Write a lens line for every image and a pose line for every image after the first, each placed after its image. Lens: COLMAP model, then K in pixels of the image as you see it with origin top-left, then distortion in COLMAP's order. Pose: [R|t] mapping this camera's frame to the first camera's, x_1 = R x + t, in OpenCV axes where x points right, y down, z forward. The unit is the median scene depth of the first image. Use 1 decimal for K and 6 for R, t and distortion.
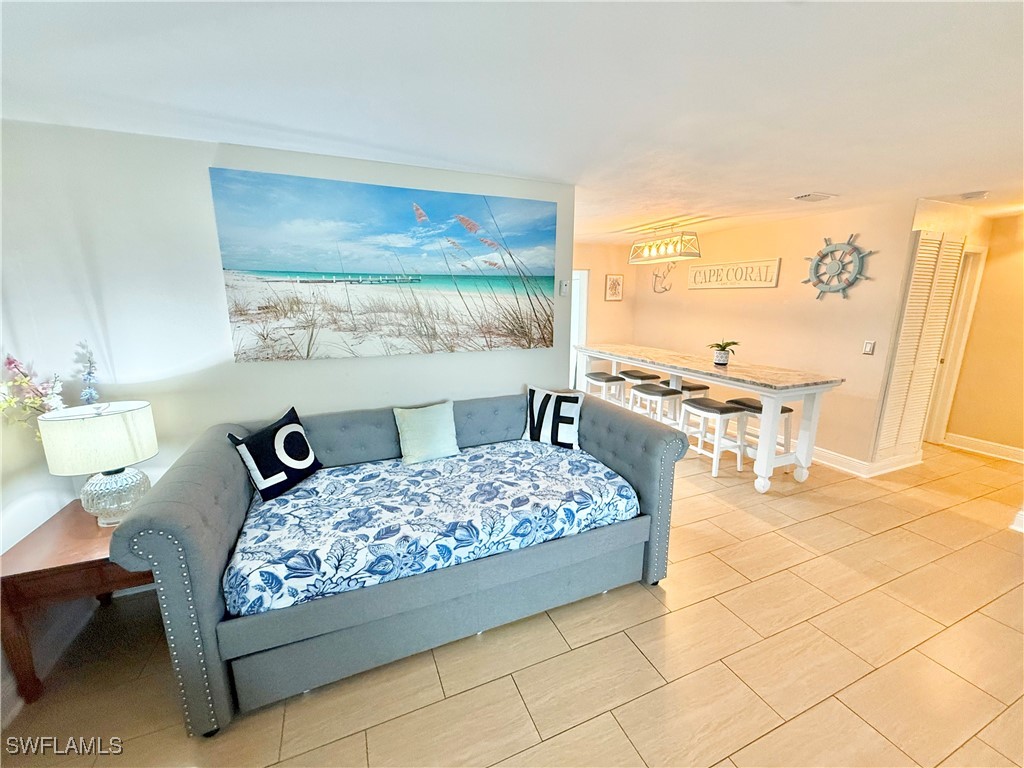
lens RADIAL K [[408.9, 0, 512.0], [0, 408.9, 384.0], [0, 0, 1]] dist [0.002977, 0.000235]
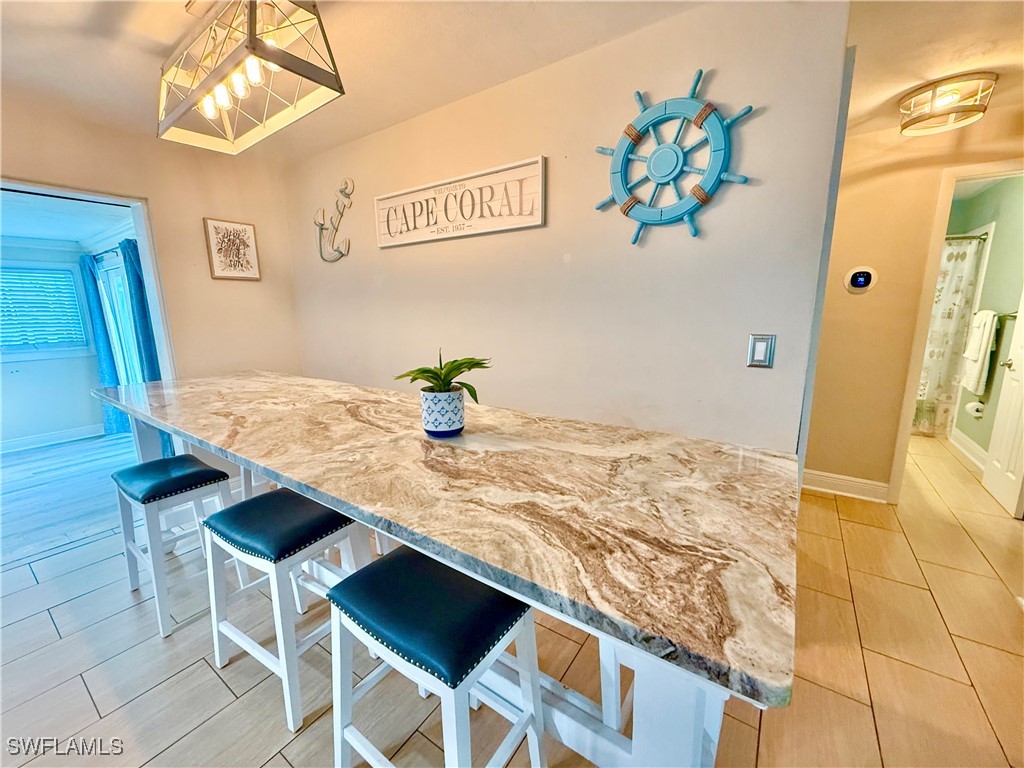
lens RADIAL K [[408.9, 0, 512.0], [0, 408.9, 384.0], [0, 0, 1]] dist [0.002977, 0.000235]
pose [[0.841274, -0.110453, 0.529205, 0.469909], [0.124296, 0.992200, 0.009495, -0.097368], [-0.526125, 0.057790, 0.848441, 0.845224]]
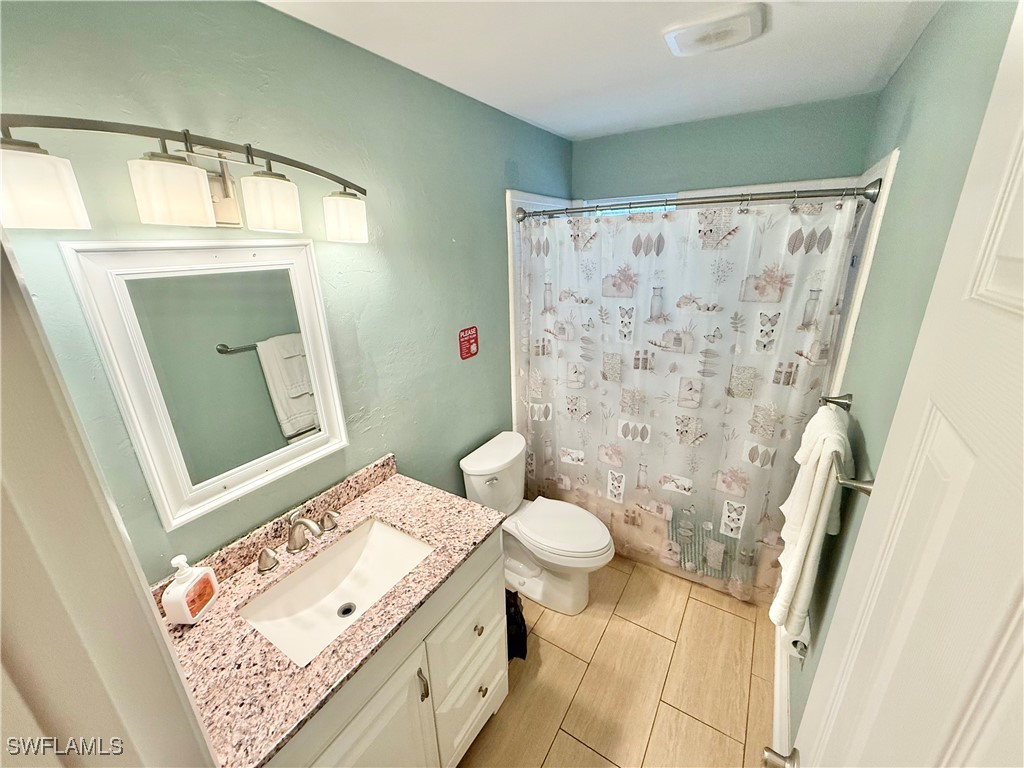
lens RADIAL K [[408.9, 0, 512.0], [0, 408.9, 384.0], [0, 0, 1]] dist [0.002977, 0.000235]
pose [[0.821417, -0.208662, 0.530787, 0.822287], [0.145412, 0.976534, 0.158862, -0.144660], [-0.551480, -0.053309, 0.832483, 0.873126]]
